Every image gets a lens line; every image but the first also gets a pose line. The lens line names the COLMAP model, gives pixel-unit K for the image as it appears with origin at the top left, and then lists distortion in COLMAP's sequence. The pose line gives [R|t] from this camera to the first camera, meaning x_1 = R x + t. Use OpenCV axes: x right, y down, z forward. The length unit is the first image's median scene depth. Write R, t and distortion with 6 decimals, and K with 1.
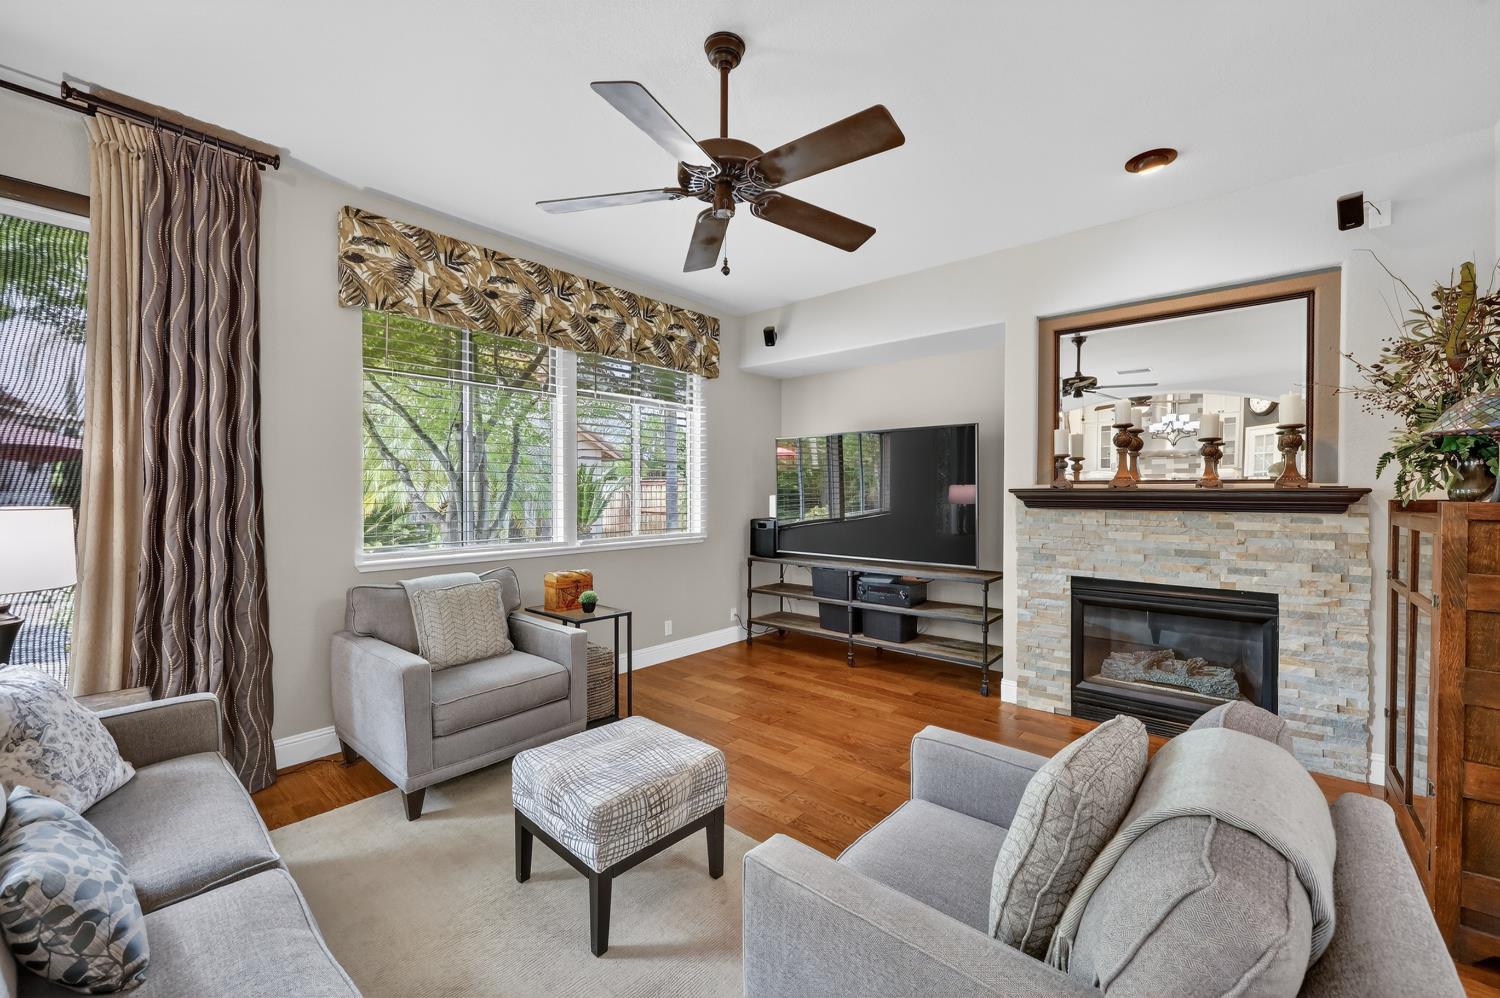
lens RADIAL K [[607.6, 0, 748.4], [0, 607.6, 494.4], [0, 0, 1]] dist [0.001547, -0.000730]
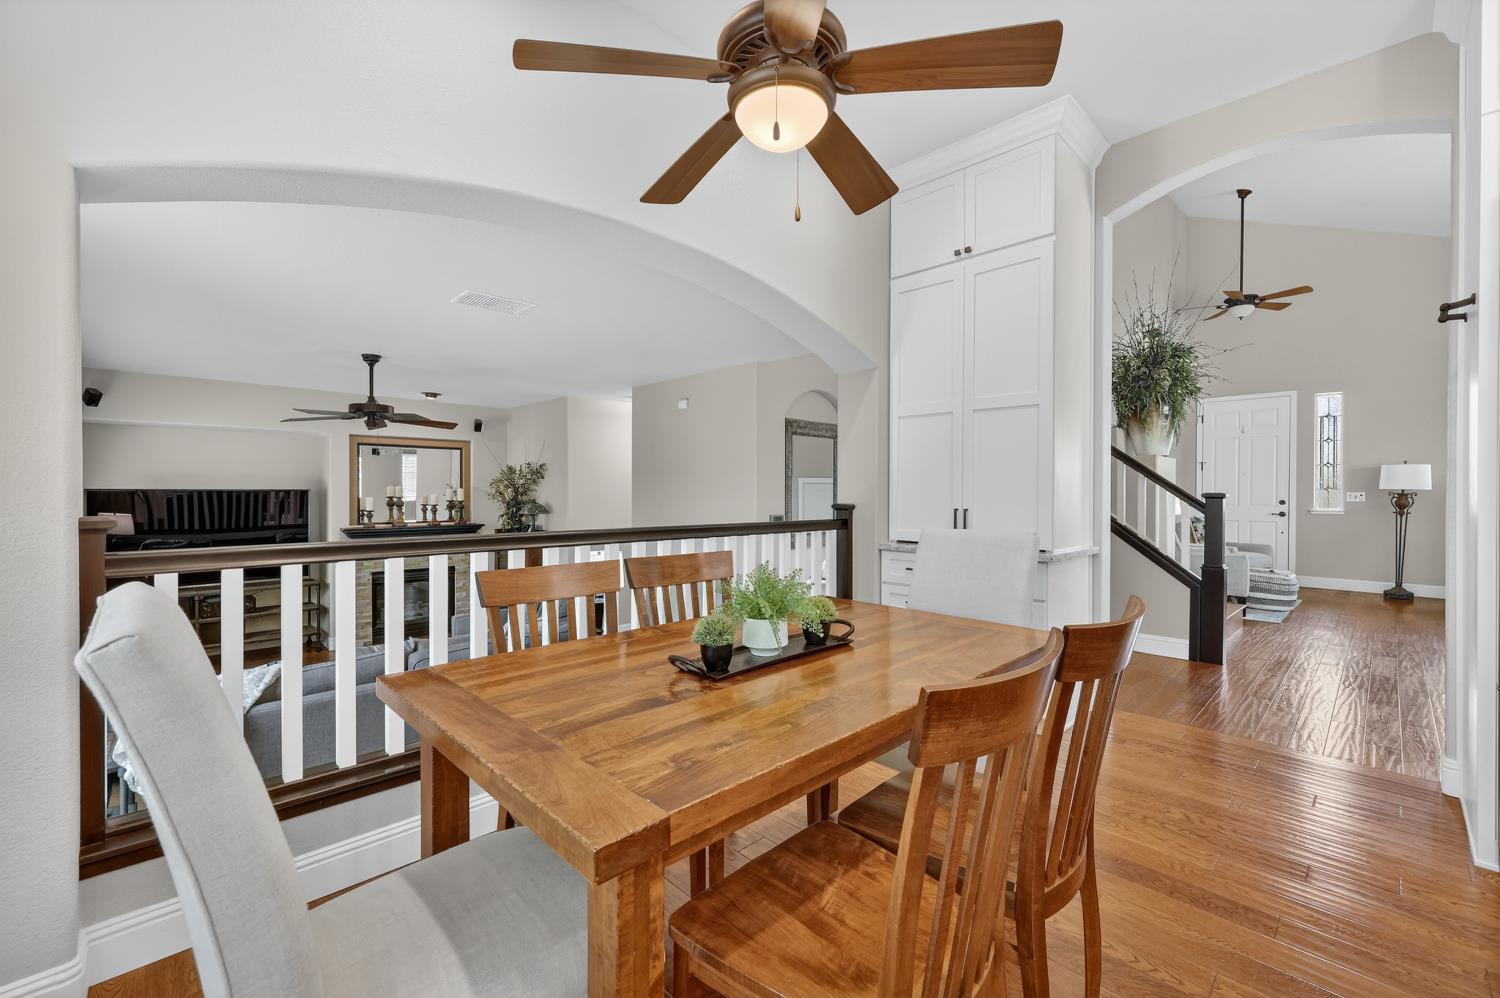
lens RADIAL K [[607.6, 0, 749.1], [0, 607.6, 496.0], [0, 0, 1]] dist [0.001547, -0.000730]
pose [[0.085088, -0.009548, 0.996328, -1.381729], [0.005217, 0.999945, 0.009137, -0.128157], [-0.996360, 0.004421, 0.085133, -0.395349]]
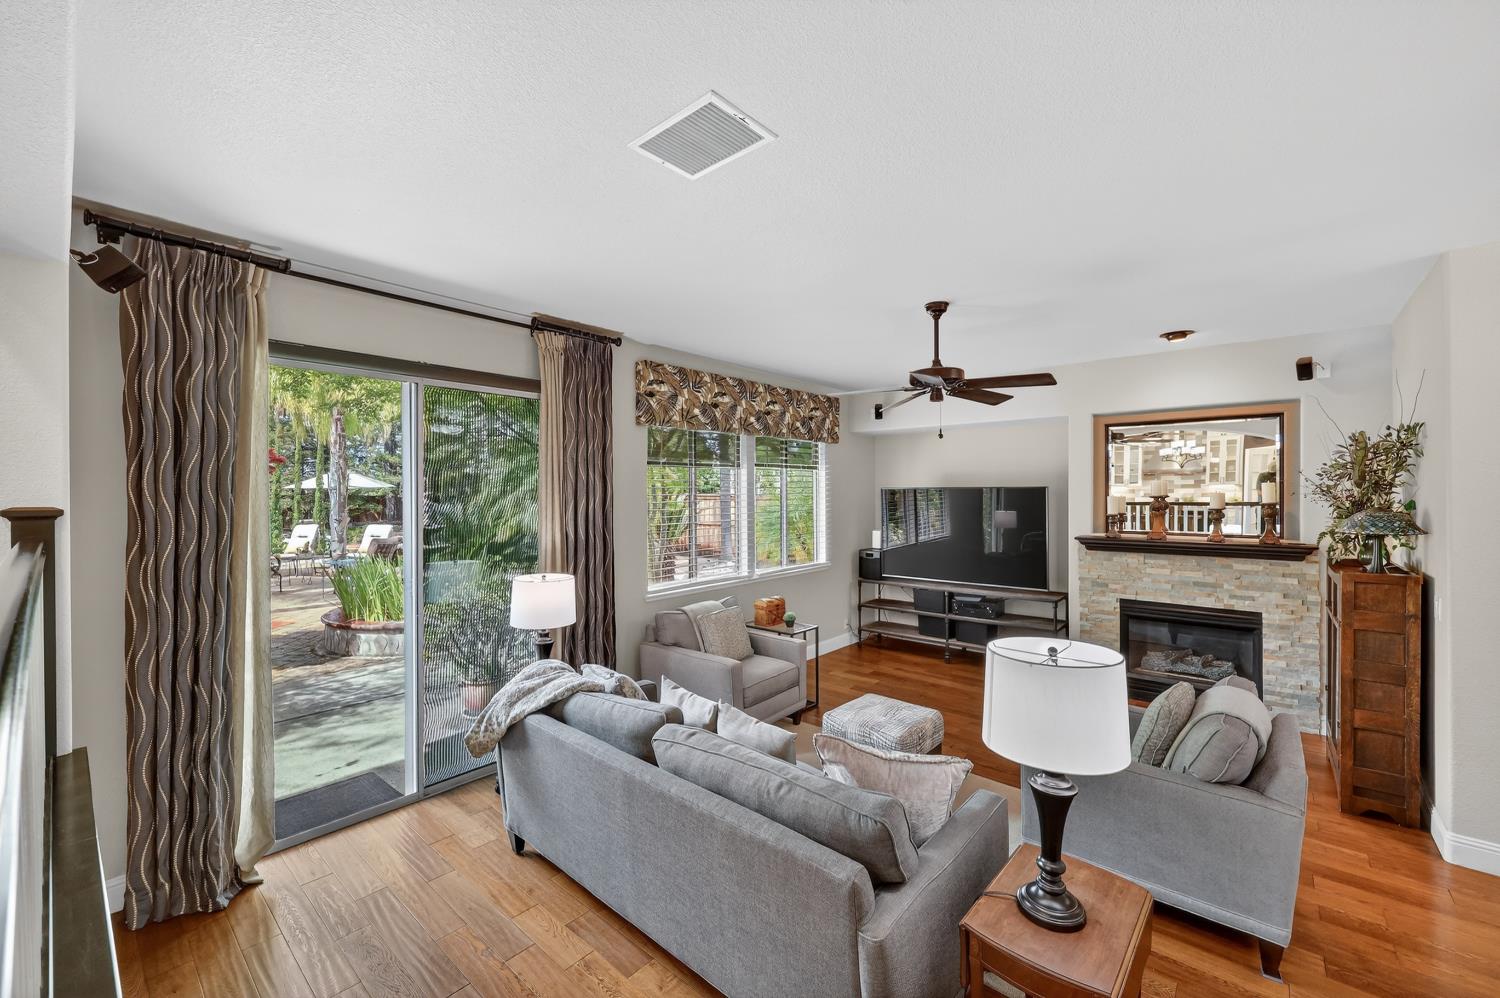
lens RADIAL K [[607.6, 0, 753.9], [0, 607.6, 491.7], [0, 0, 1]] dist [0.001547, -0.000730]
pose [[0.999966, -0.007091, 0.004321, -0.350986], [0.007108, 0.999968, -0.003786, -0.123055], [-0.004294, 0.003817, 0.999983, -0.448452]]
